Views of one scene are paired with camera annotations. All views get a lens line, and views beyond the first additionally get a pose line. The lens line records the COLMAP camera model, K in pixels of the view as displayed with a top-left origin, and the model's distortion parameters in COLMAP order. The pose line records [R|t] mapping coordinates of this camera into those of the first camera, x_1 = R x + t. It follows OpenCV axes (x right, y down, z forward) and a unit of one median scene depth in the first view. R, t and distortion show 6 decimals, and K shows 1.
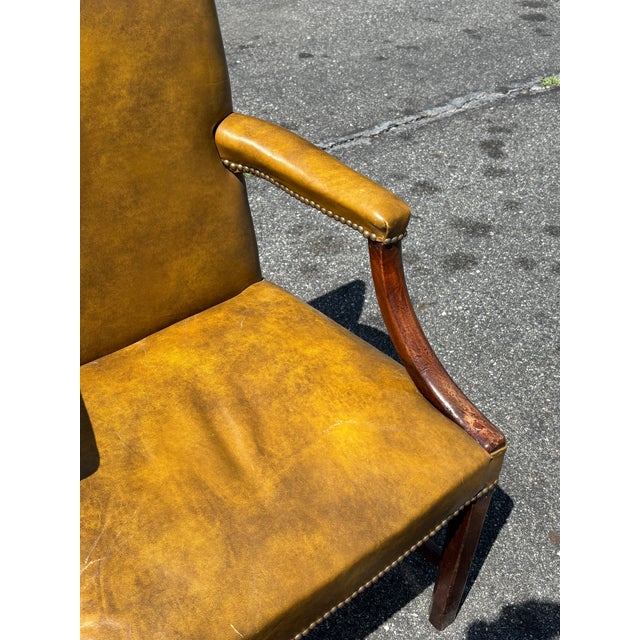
lens RADIAL K [[700.2, 0, 320.0], [0, 700.2, 320.0], [0, 0, 1]] dist [0.122332, -0.359213]
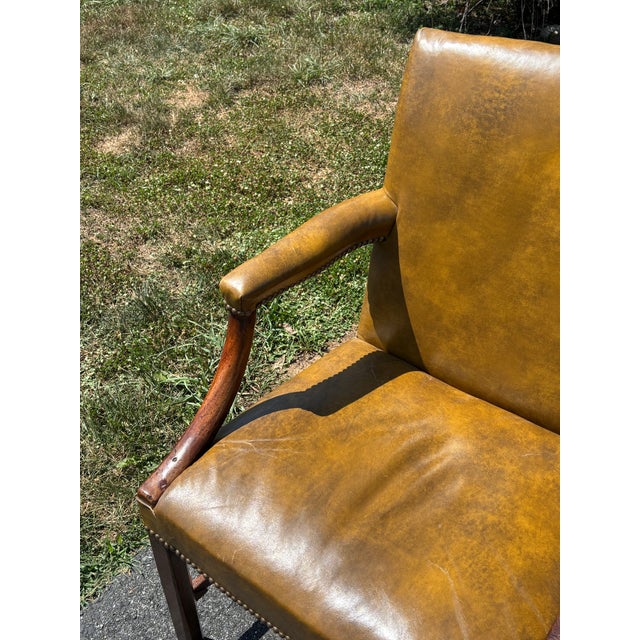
lens RADIAL K [[700.2, 0, 320.0], [0, 700.2, 320.0], [0, 0, 1]] dist [0.122332, -0.359213]
pose [[0.252918, 0.593644, -0.763950, 0.519565], [-0.618143, 0.706591, 0.344426, -0.327266], [0.744266, 0.385119, 0.545666, 0.195757]]
